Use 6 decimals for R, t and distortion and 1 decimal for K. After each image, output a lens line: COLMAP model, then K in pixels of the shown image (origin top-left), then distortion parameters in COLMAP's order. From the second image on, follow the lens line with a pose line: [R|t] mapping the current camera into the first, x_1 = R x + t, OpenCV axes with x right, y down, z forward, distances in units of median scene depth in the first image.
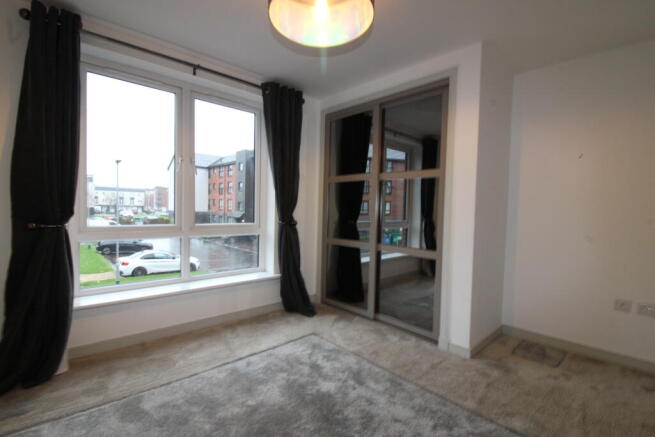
lens RADIAL K [[306.1, 0, 328.9], [0, 306.1, 216.3], [0, 0, 1]] dist [0.000807, -0.000856]
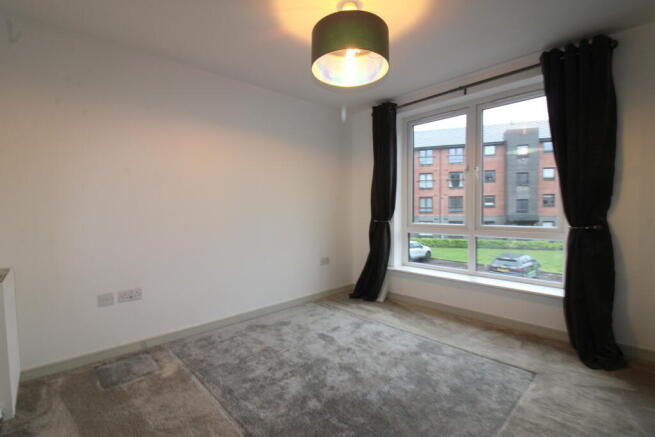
lens RADIAL K [[306.1, 0, 328.6], [0, 306.1, 220.3], [0, 0, 1]] dist [0.000807, -0.000856]
pose [[0.013385, 0.008535, -0.999874, 0.677240], [-0.016742, 0.999825, 0.008310, 0.008683], [0.999770, 0.016629, 0.013526, 0.460634]]
